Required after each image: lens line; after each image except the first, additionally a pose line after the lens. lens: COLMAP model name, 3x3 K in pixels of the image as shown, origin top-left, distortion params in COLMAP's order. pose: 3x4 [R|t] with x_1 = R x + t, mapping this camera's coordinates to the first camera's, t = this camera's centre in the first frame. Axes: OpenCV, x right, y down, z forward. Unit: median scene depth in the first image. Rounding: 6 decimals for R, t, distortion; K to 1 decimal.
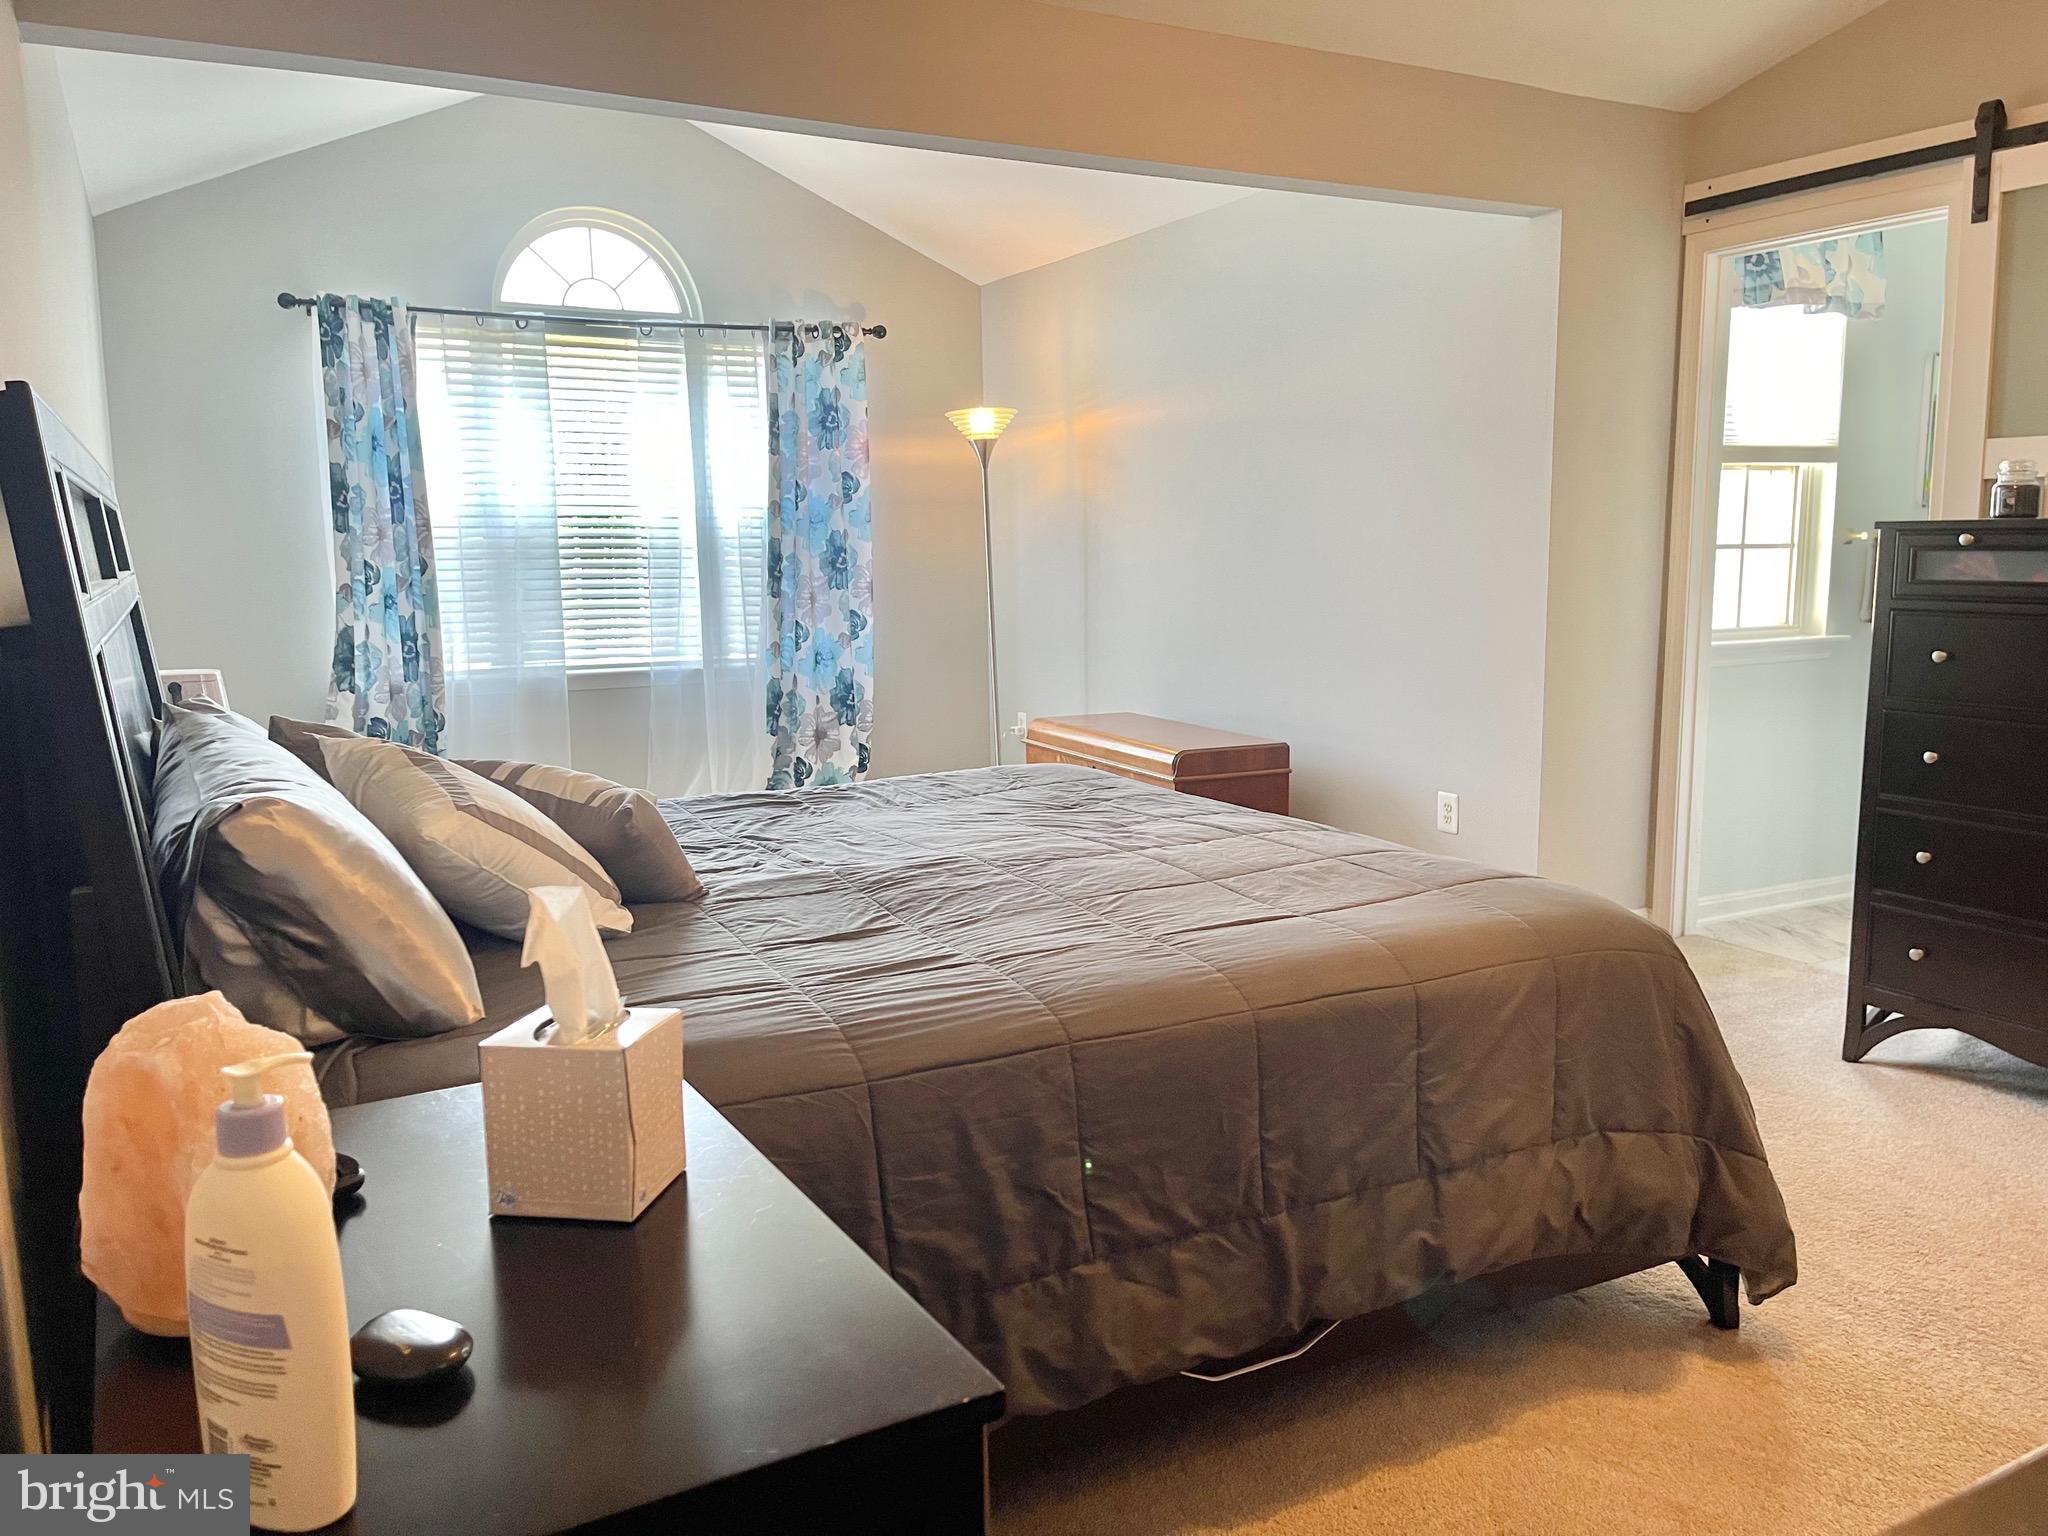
lens RADIAL K [[1539.1, 0, 1034.8], [0, 1539.1, 774.6], [0, 0, 1]] dist [0.064804, -0.064015]
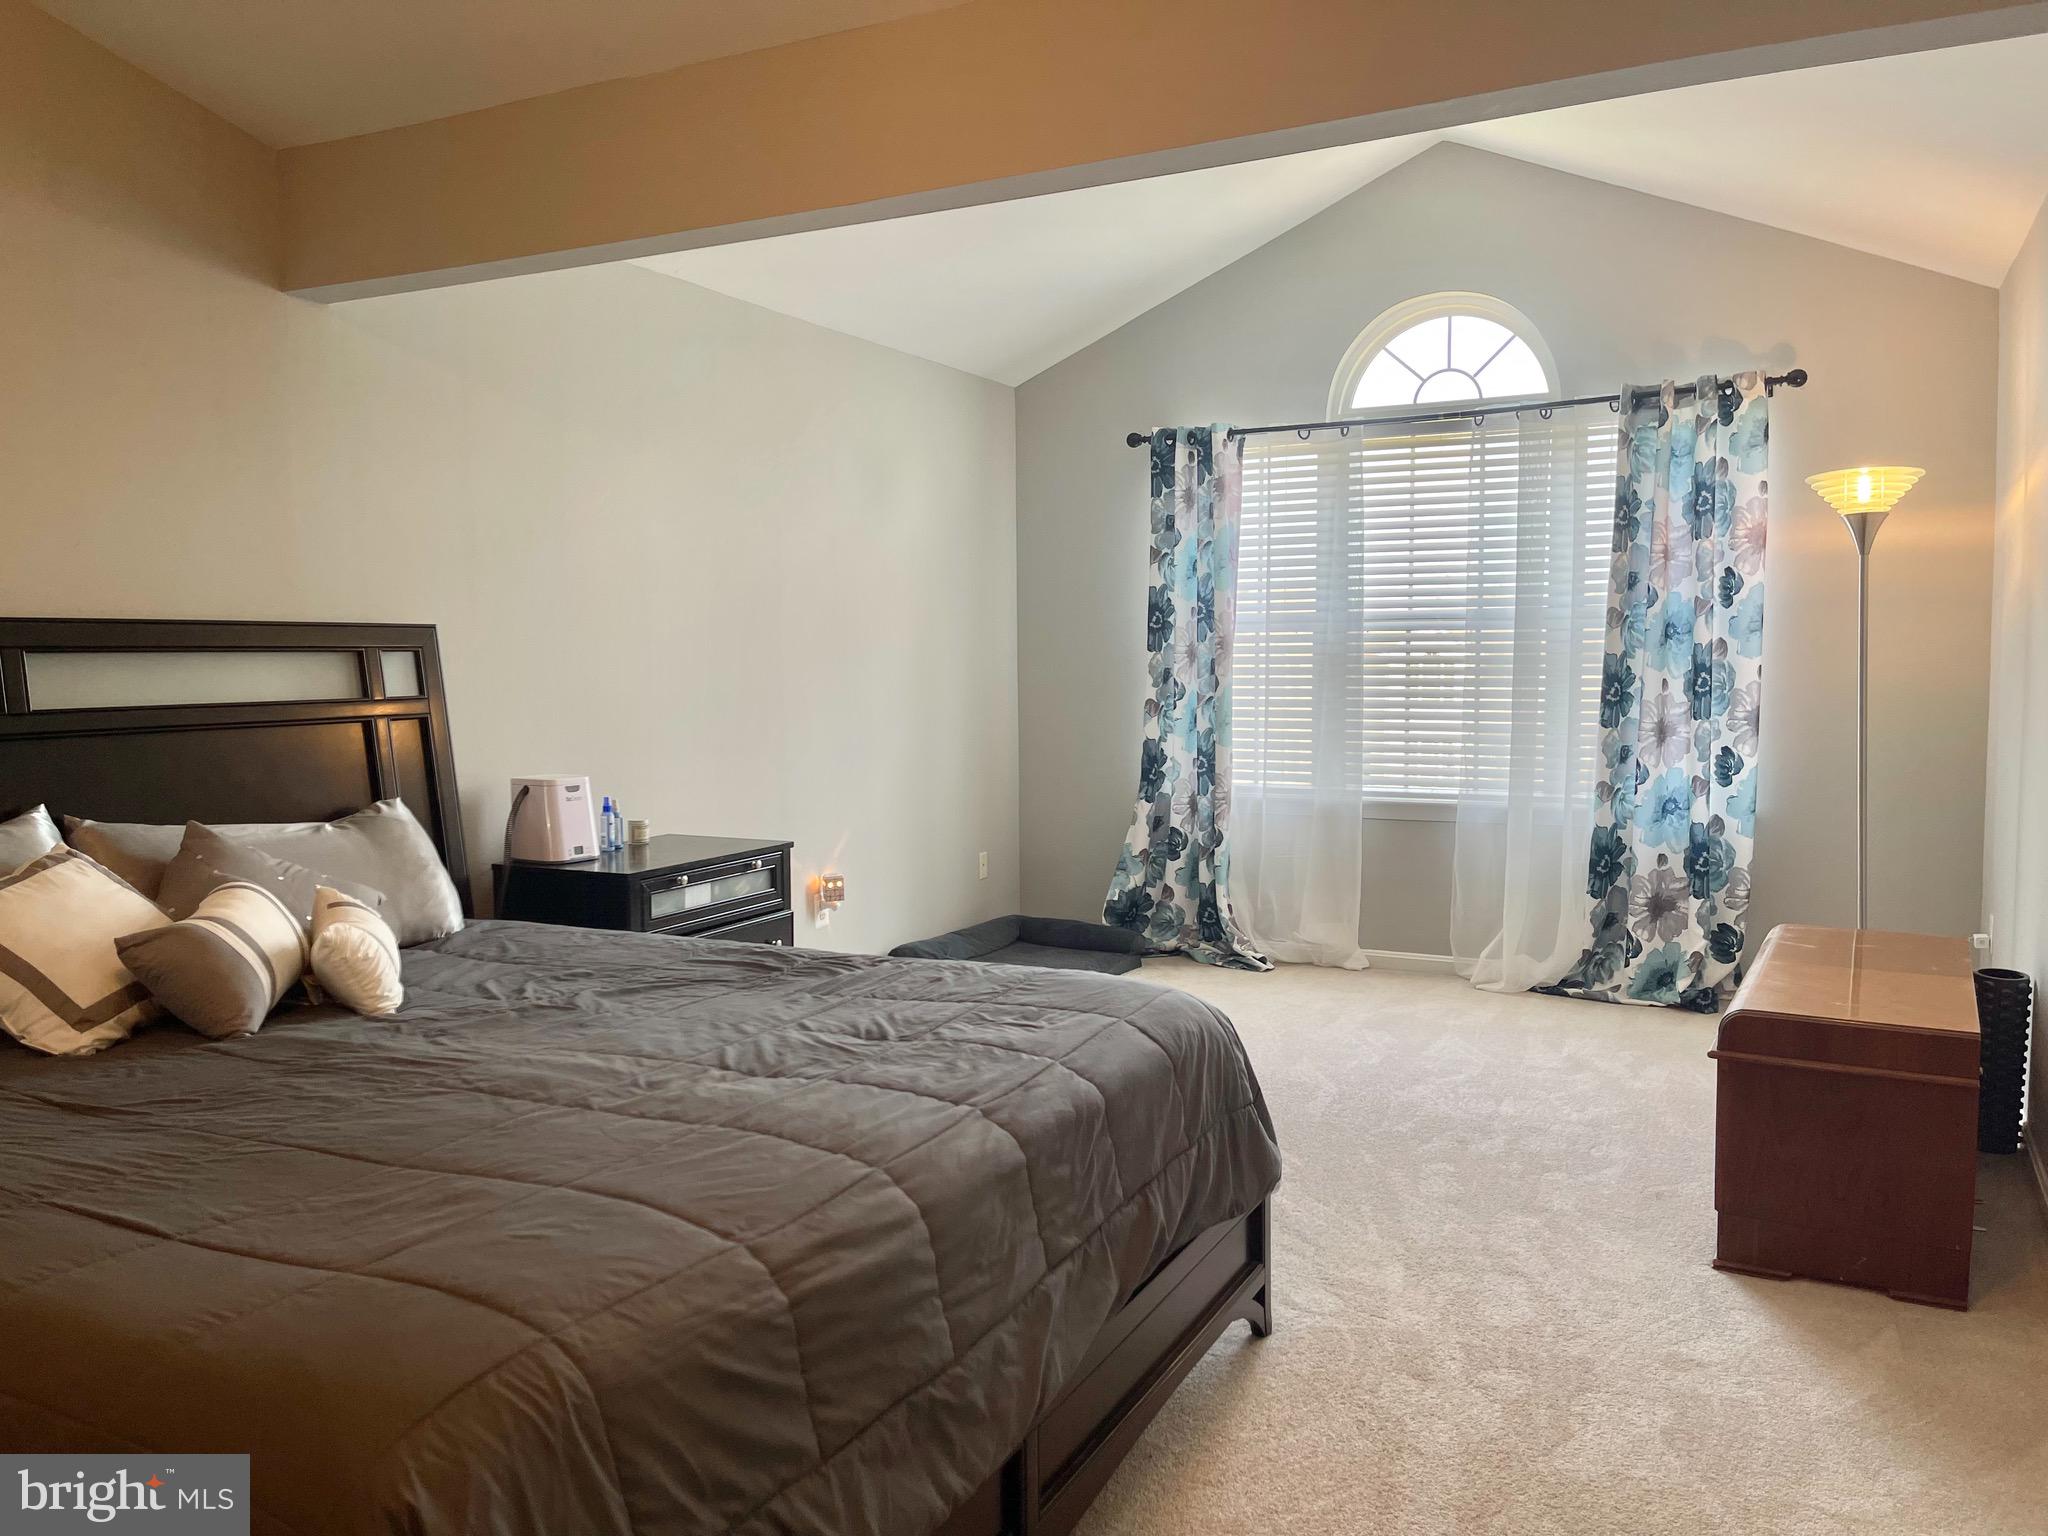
lens RADIAL K [[1539.1, 0, 1018.3], [0, 1539.1, 770.4], [0, 0, 1]] dist [0.064804, -0.064015]
pose [[0.573938, 0.067628, -0.816102, 0.328473], [-0.119072, 0.992885, -0.001462, -0.056739], [0.810196, 0.098014, 0.577907, 0.299027]]
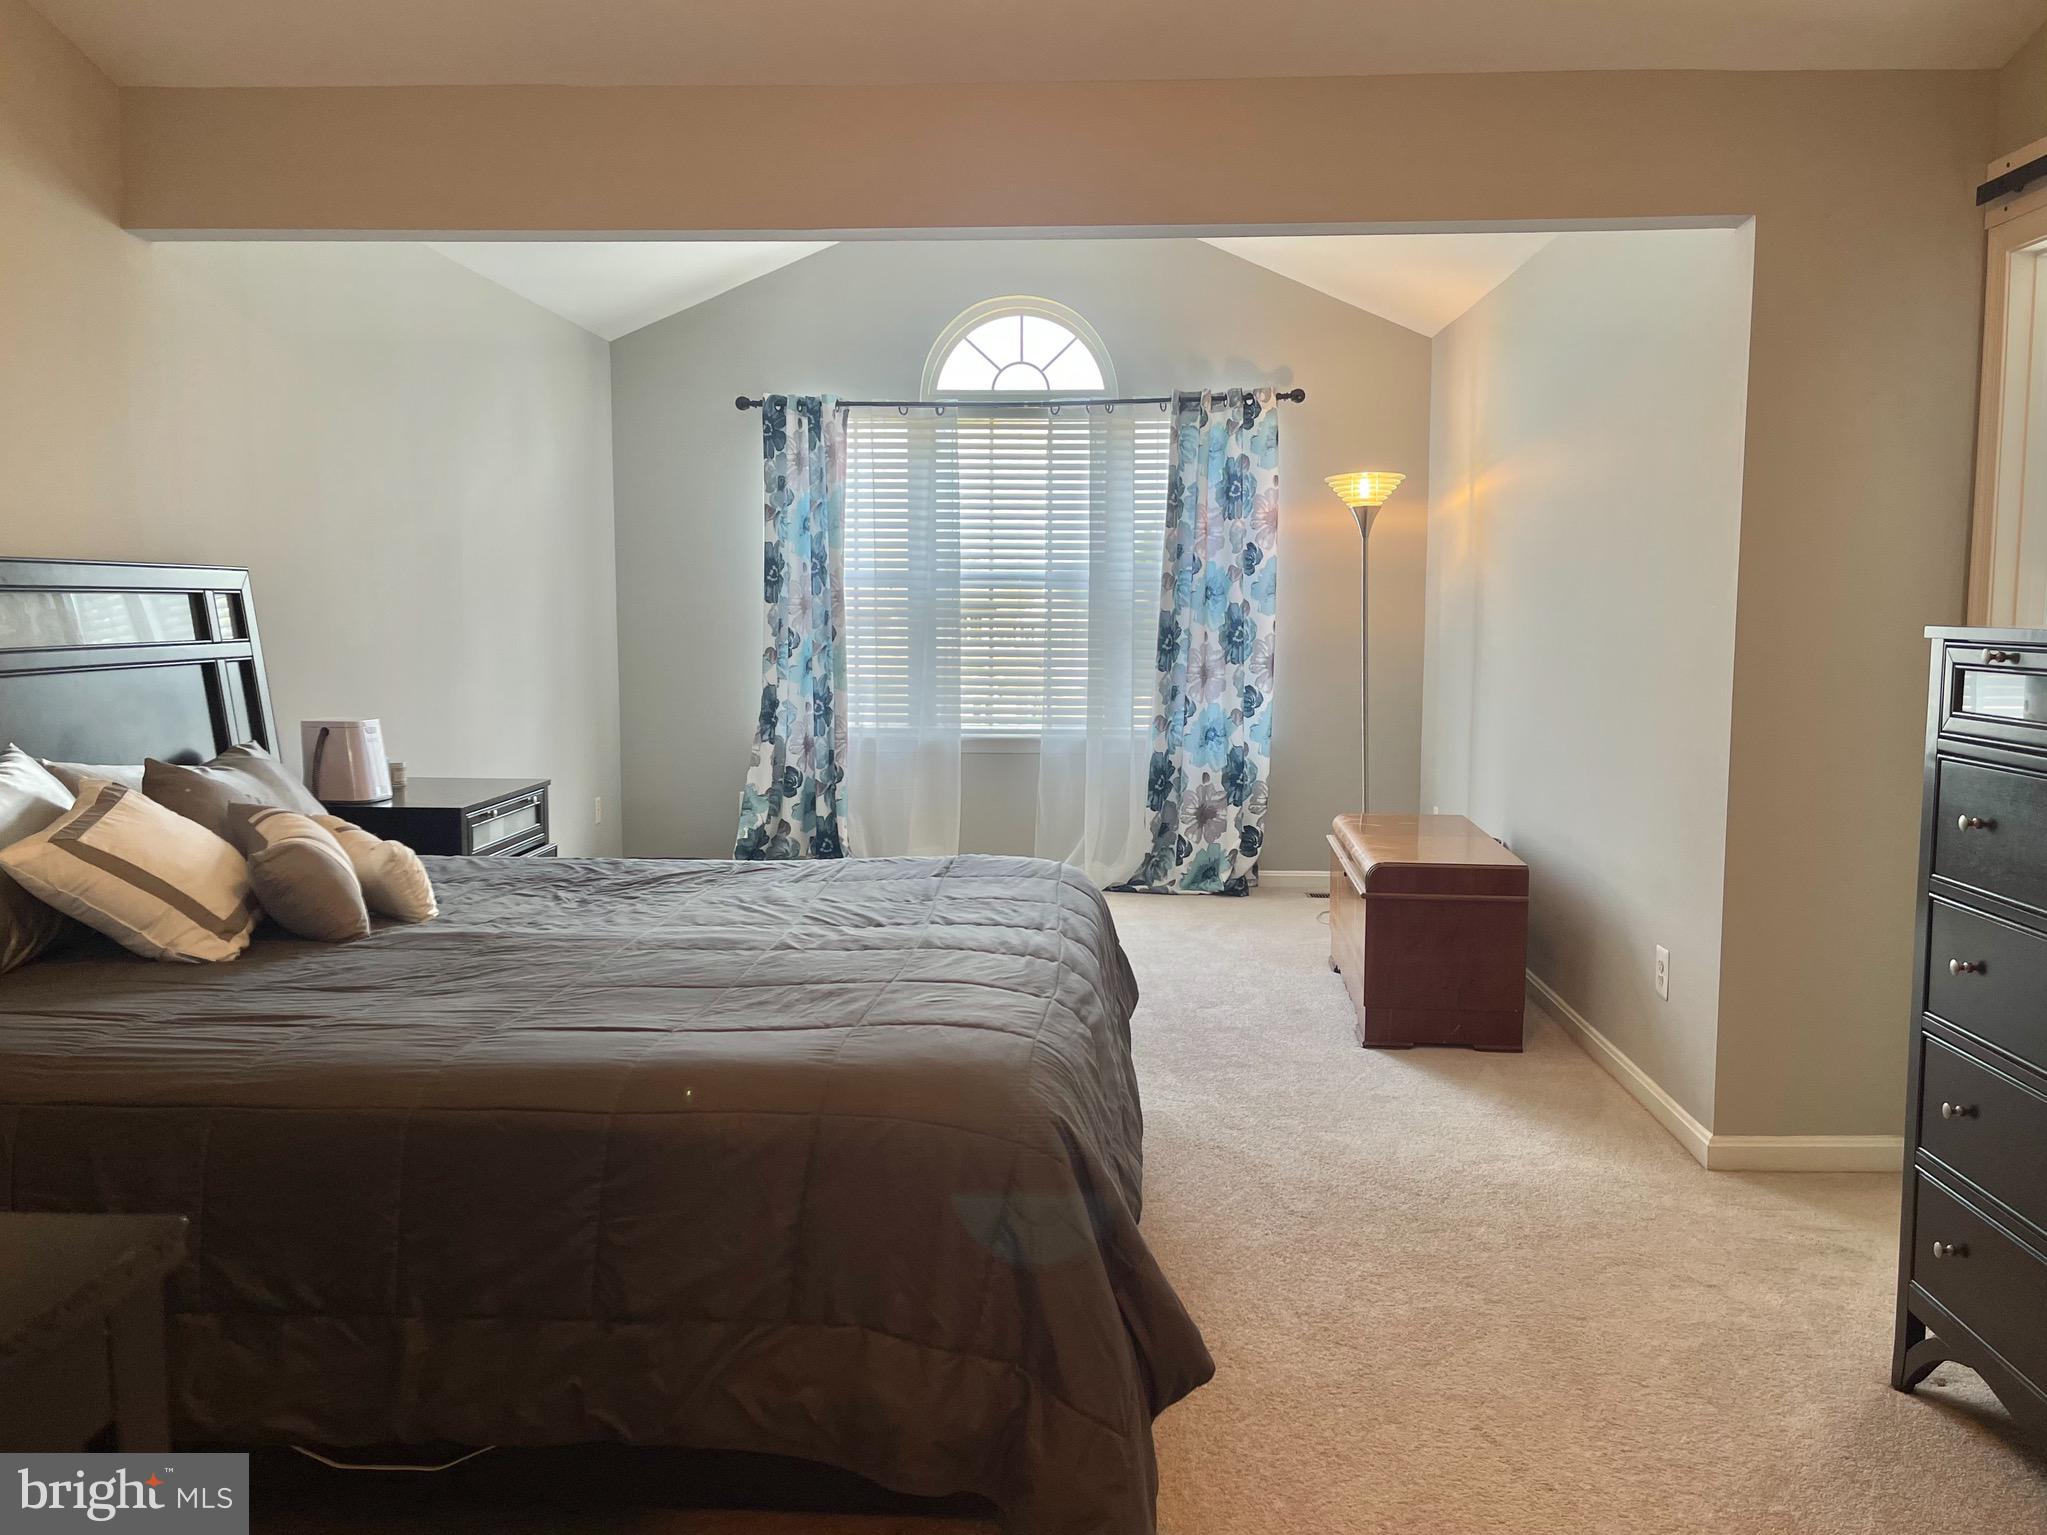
lens RADIAL K [[1607.3, 0, 1022.7], [0, 1607.3, 778.3], [0, 0, 1]] dist [0.061432, -0.045937]
pose [[0.858409, 0.068152, -0.508419, 0.291064], [-0.088503, 0.995949, -0.015923, -0.023117], [0.505274, 0.058665, 0.860963, 0.080486]]
